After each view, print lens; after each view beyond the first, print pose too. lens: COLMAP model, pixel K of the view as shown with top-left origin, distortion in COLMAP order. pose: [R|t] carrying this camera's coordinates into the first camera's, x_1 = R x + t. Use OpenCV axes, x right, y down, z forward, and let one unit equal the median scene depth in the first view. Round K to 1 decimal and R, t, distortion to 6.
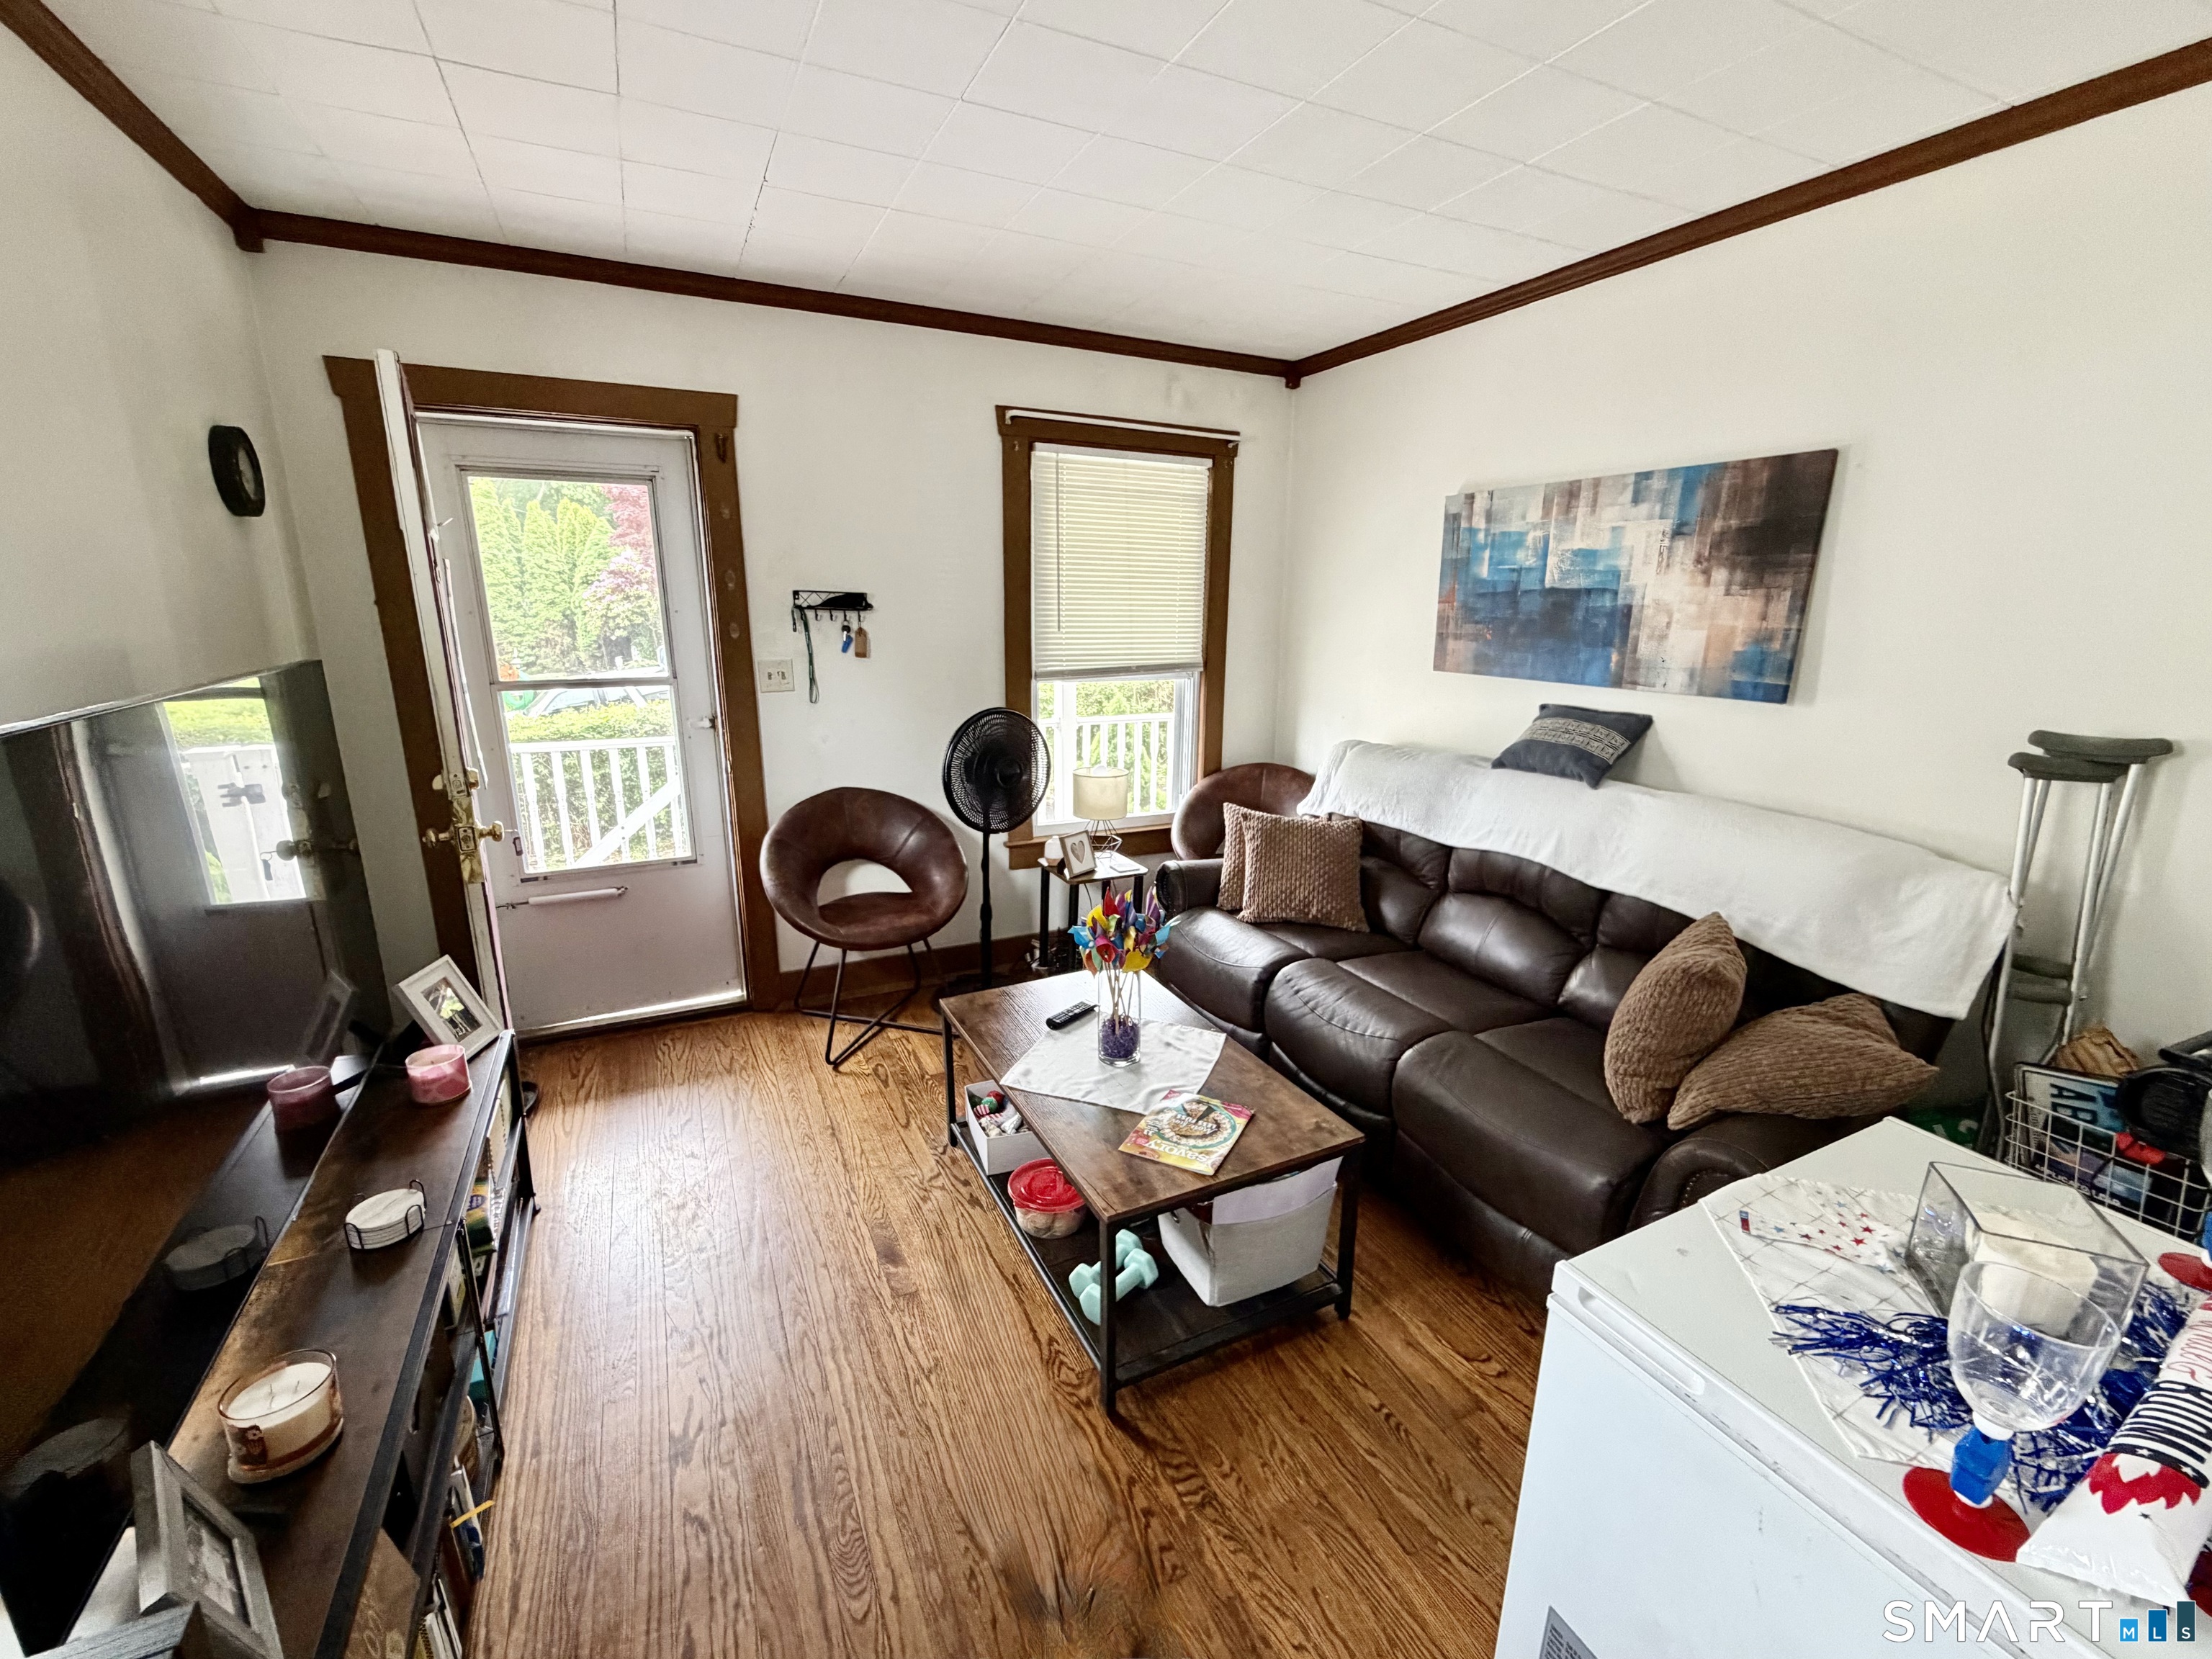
lens RADIAL K [[929.3, 0, 1108.8], [0, 929.3, 822.2], [0, 0, 1]] dist [-0.001289, 0.000633]
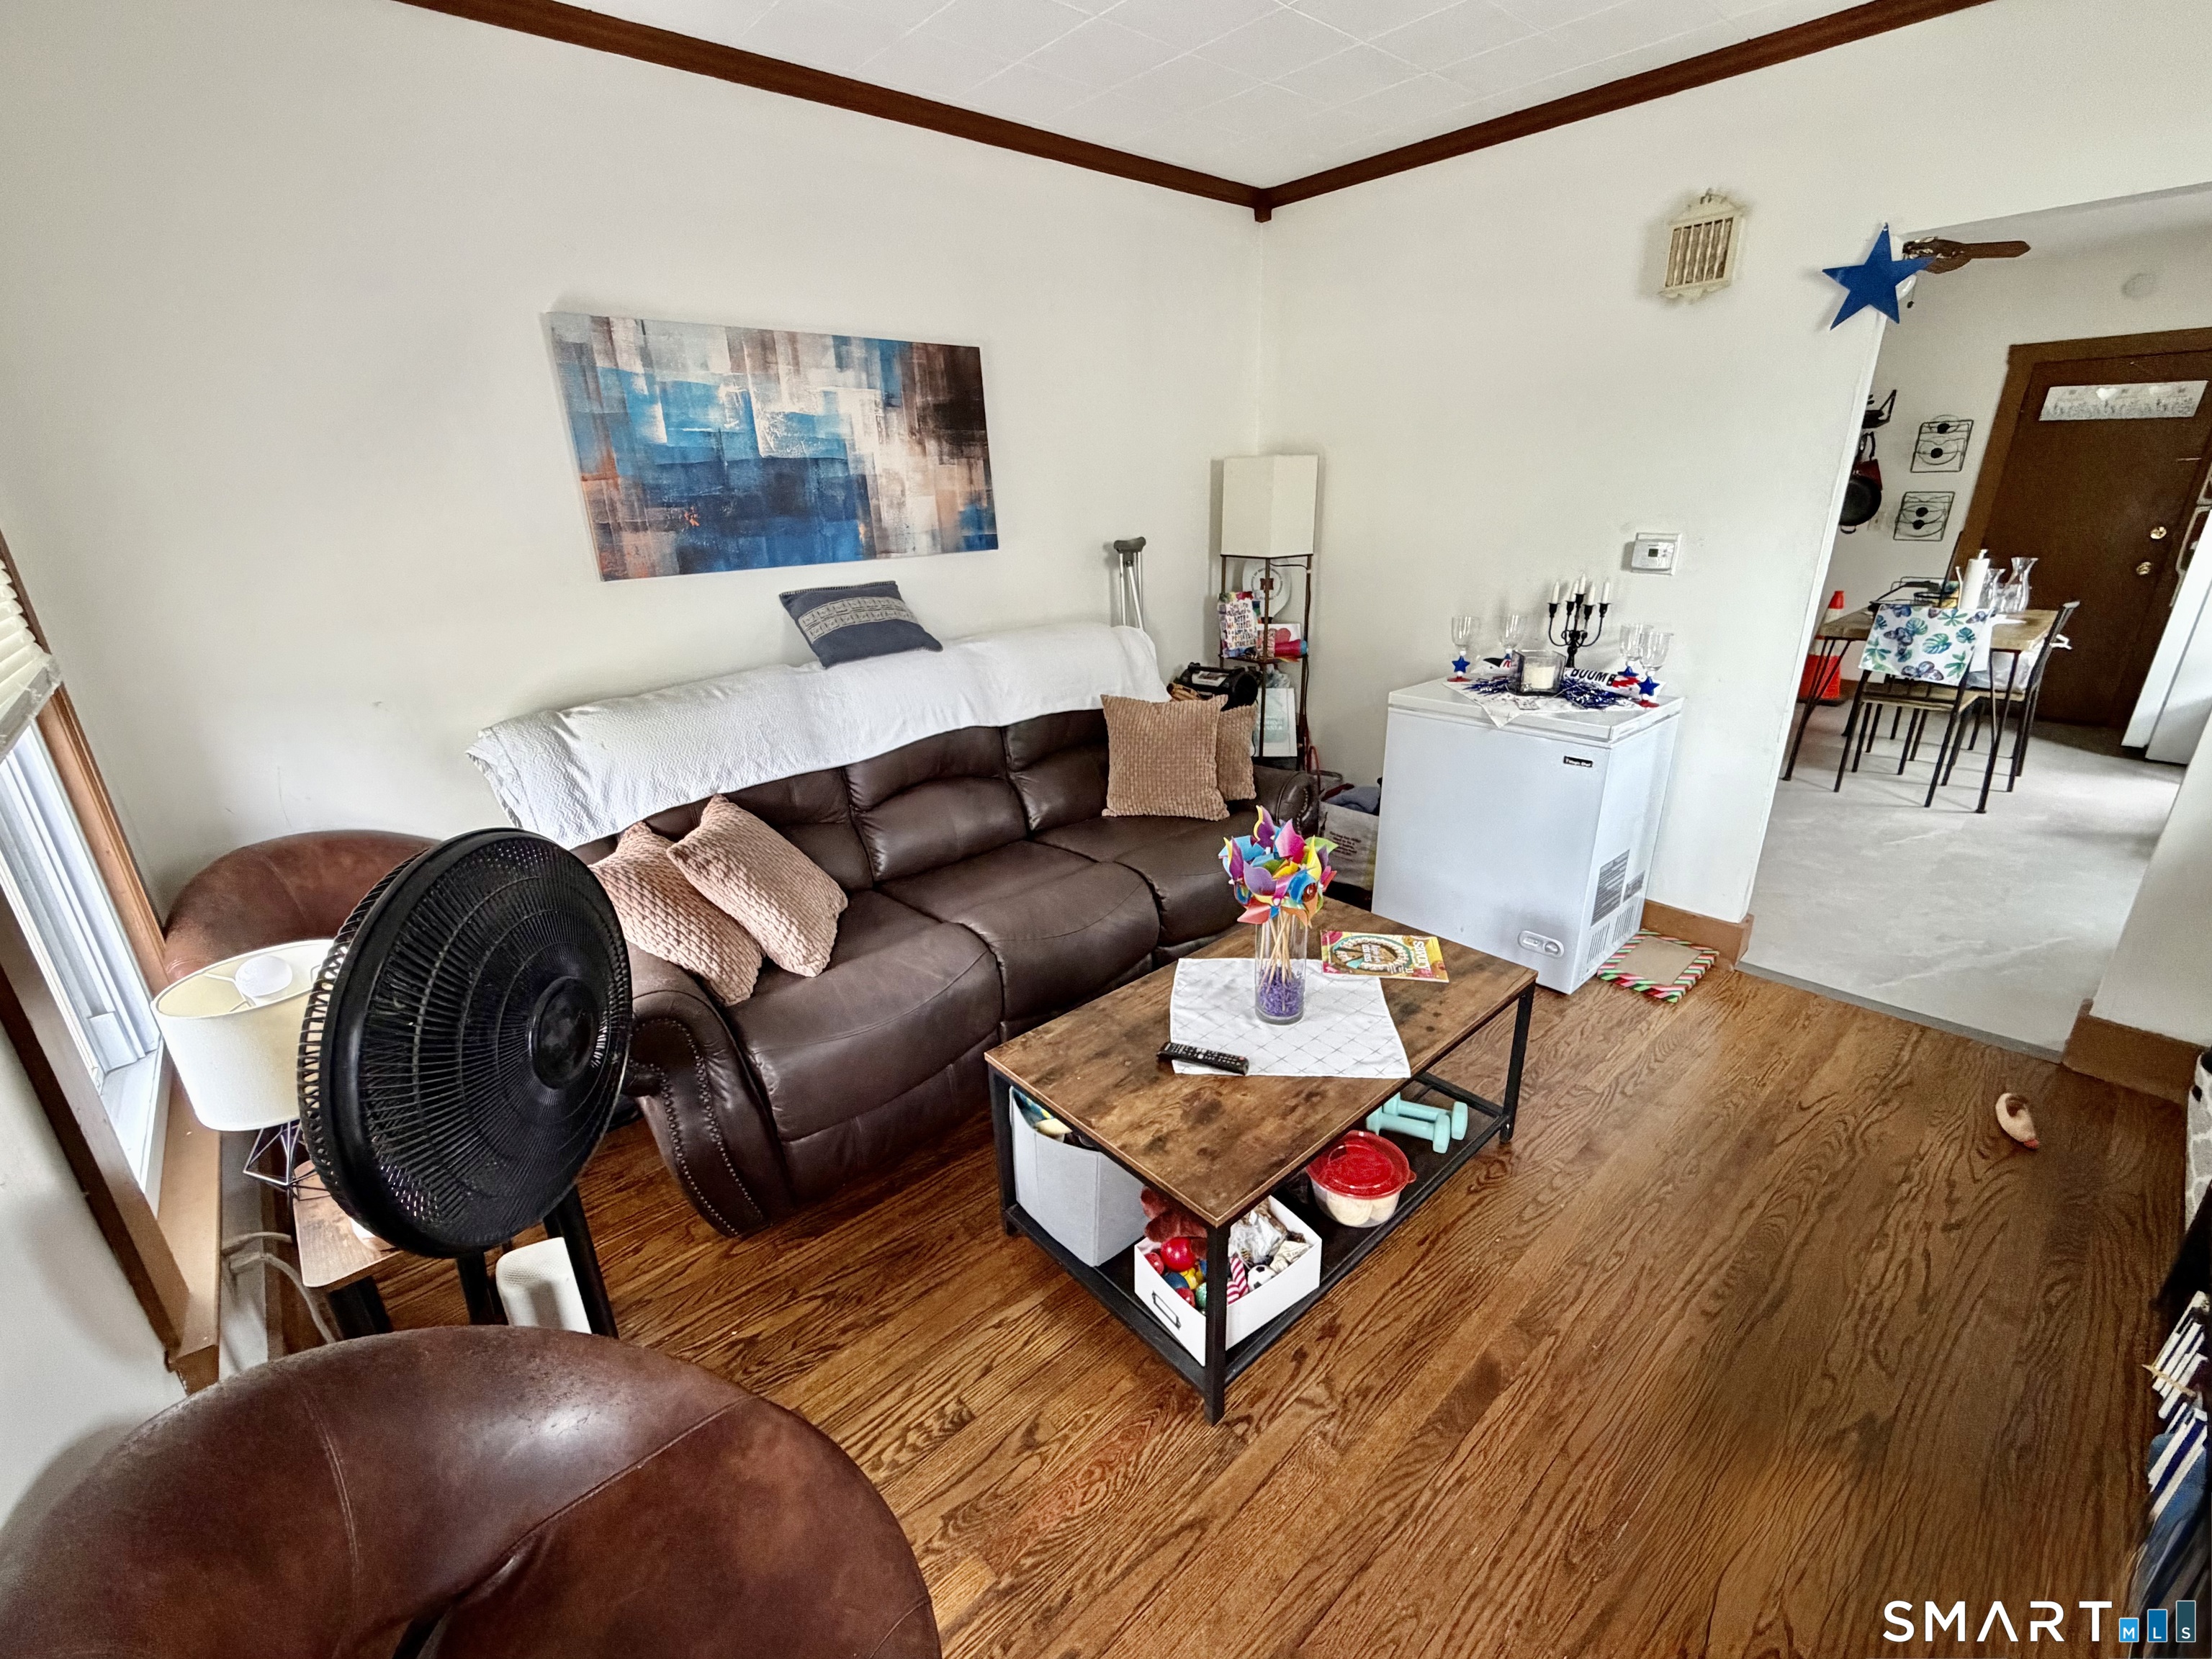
lens RADIAL K [[929.3, 0, 1110.4], [0, 929.3, 824.5], [0, 0, 1]] dist [-0.001289, 0.000633]
pose [[-0.269183, -0.331390, 0.904279, -0.546134], [0.252256, 0.881897, 0.398278, -0.228516], [-0.929466, 0.335319, -0.153797, 1.012441]]
